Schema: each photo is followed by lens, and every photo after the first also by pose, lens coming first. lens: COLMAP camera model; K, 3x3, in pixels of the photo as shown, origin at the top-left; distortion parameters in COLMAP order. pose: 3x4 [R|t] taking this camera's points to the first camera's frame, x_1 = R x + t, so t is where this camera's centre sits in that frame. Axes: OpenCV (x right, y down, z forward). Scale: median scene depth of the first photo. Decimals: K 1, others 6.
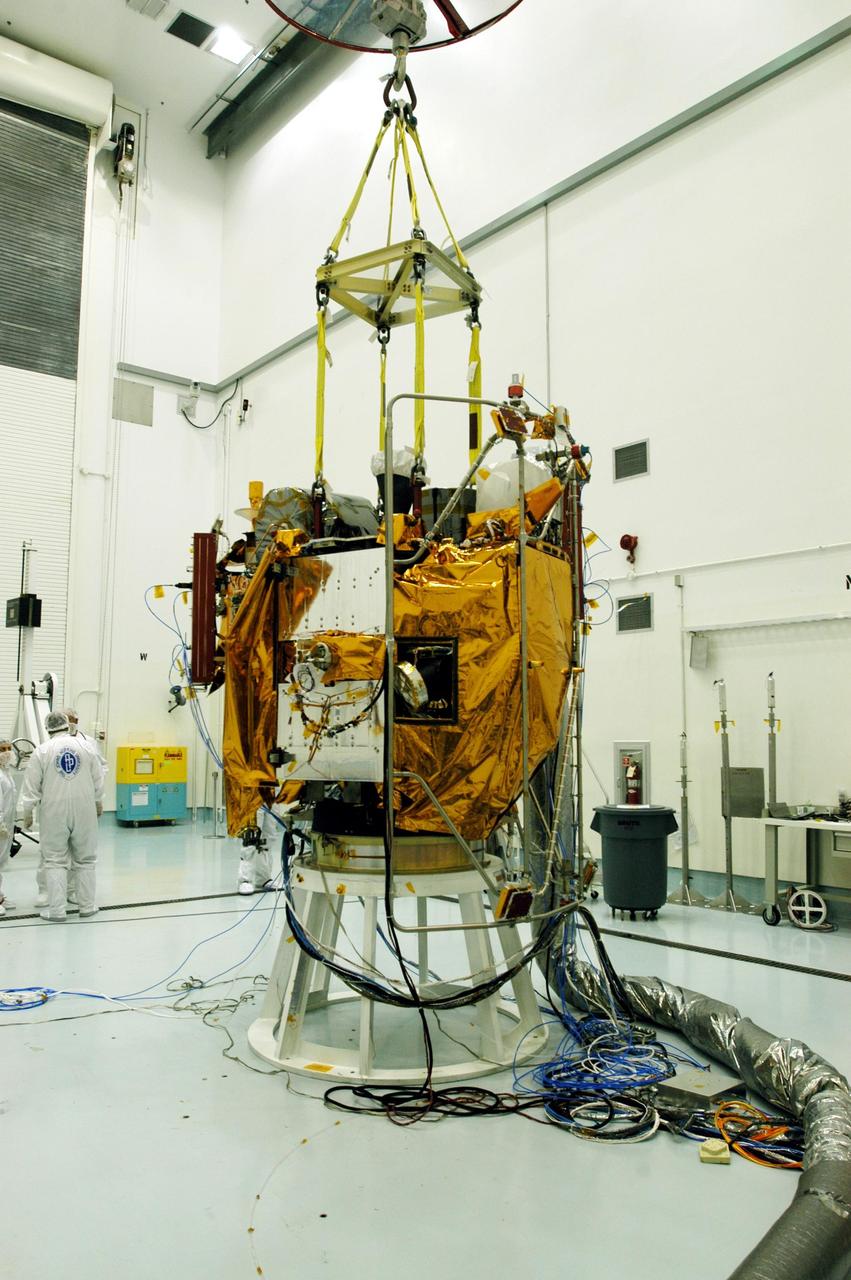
lens RADIAL K [[954.7, 0, 430.3], [0, 954.7, 646.1], [0, 0, 1]] dist [-0.063545, 0.023668]
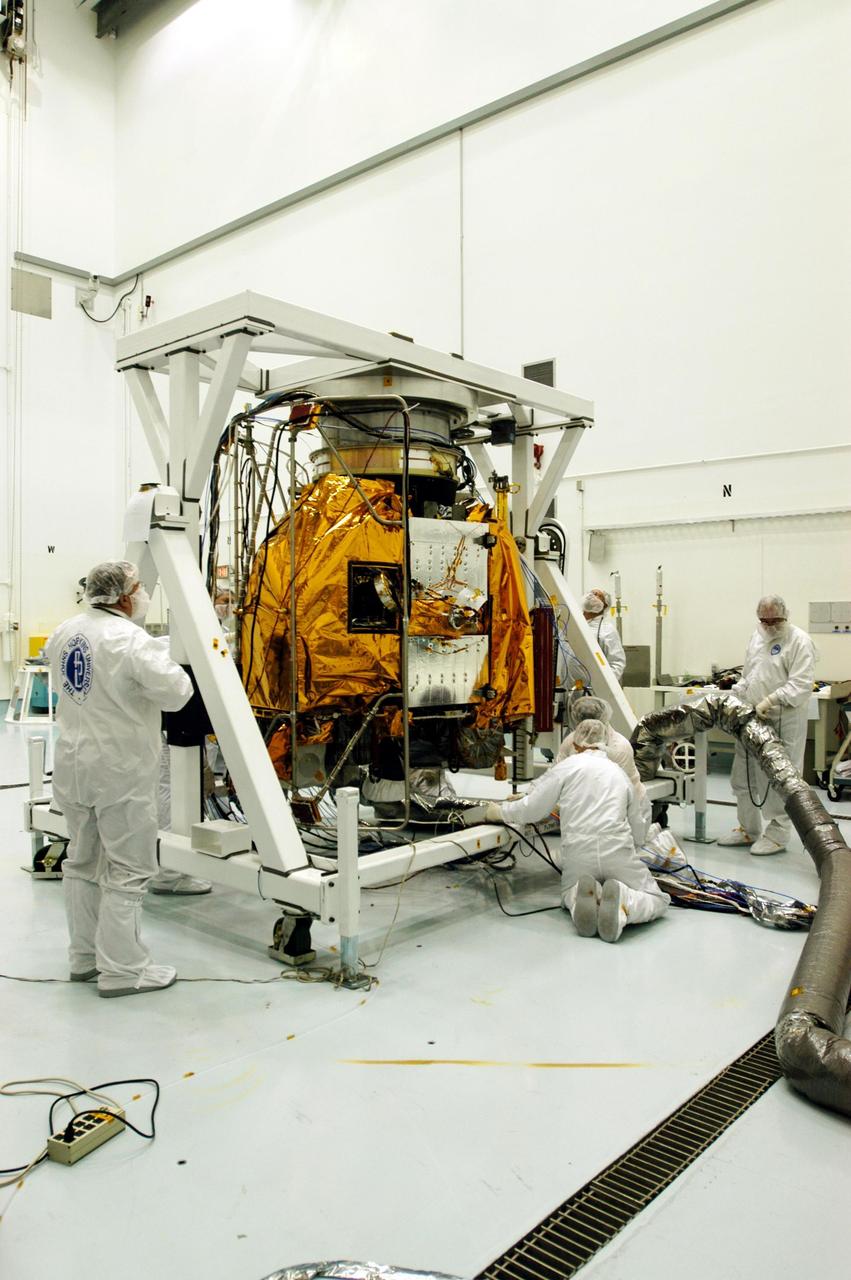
lens RADIAL K [[943.6, 0, 425.5], [0, 943.6, 640.0], [0, 0, 1]] dist [-0.060413, 0.028773]
pose [[0.988190, -0.009932, 0.152913, -0.099759], [-0.006574, 0.994231, 0.107061, -0.003647], [-0.153094, -0.106802, 0.982423, -0.112989]]
